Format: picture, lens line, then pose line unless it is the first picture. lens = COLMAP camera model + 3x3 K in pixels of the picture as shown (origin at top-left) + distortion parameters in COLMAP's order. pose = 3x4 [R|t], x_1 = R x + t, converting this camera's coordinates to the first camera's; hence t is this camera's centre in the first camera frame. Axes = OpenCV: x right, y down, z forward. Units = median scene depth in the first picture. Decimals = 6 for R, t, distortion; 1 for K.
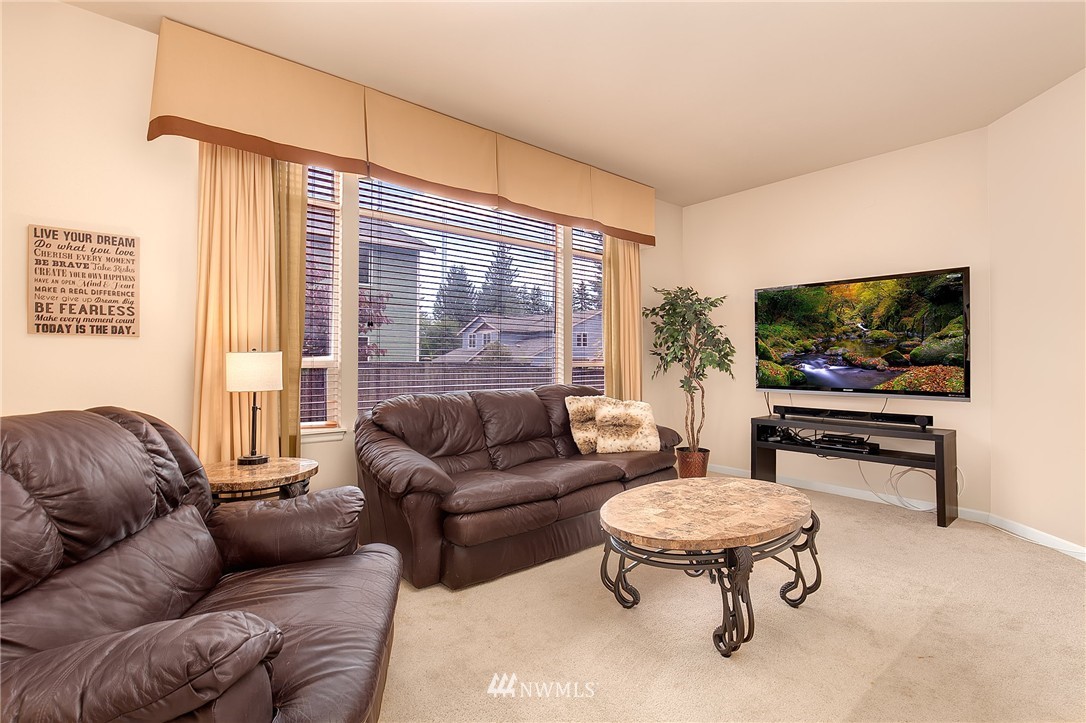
lens RADIAL K [[510.0, 0, 543.0], [0, 510.0, 361.5], [0, 0, 1]] dist [-0.020449, -0.000131]
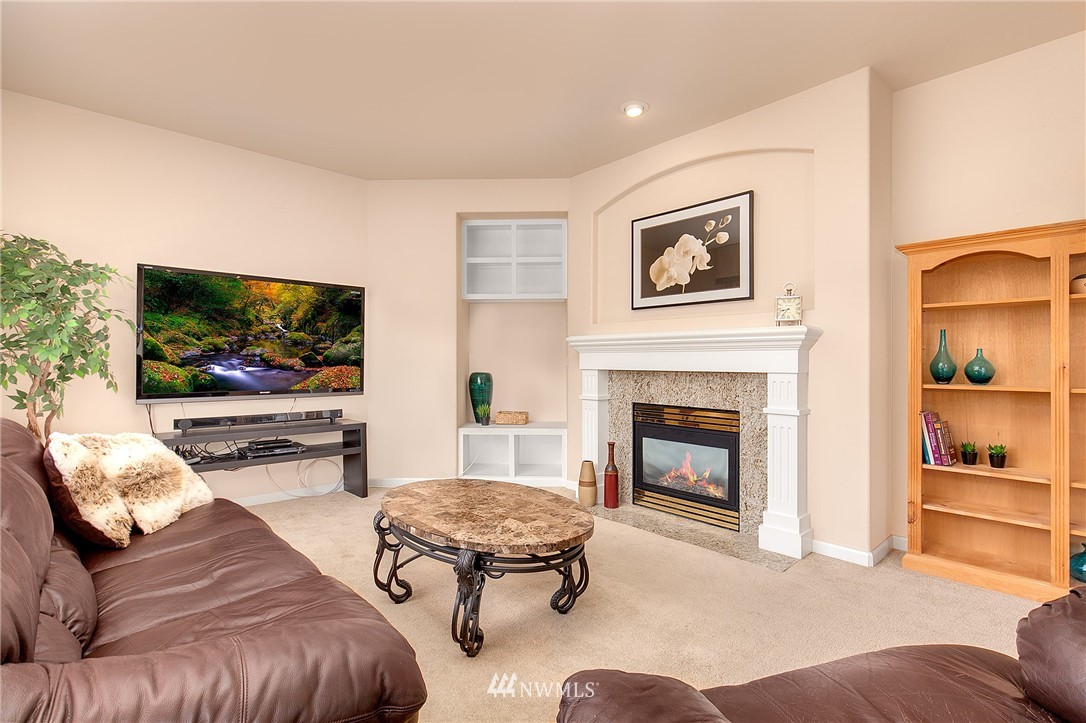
lens RADIAL K [[510.0, 0, 543.0], [0, 510.0, 361.5], [0, 0, 1]] dist [-0.020449, -0.000131]
pose [[-0.053135, -0.000087, 0.998587, -0.401654], [-0.001639, 0.999999, 0.000000, -0.002703], [-0.998586, -0.001637, -0.053135, 0.548242]]
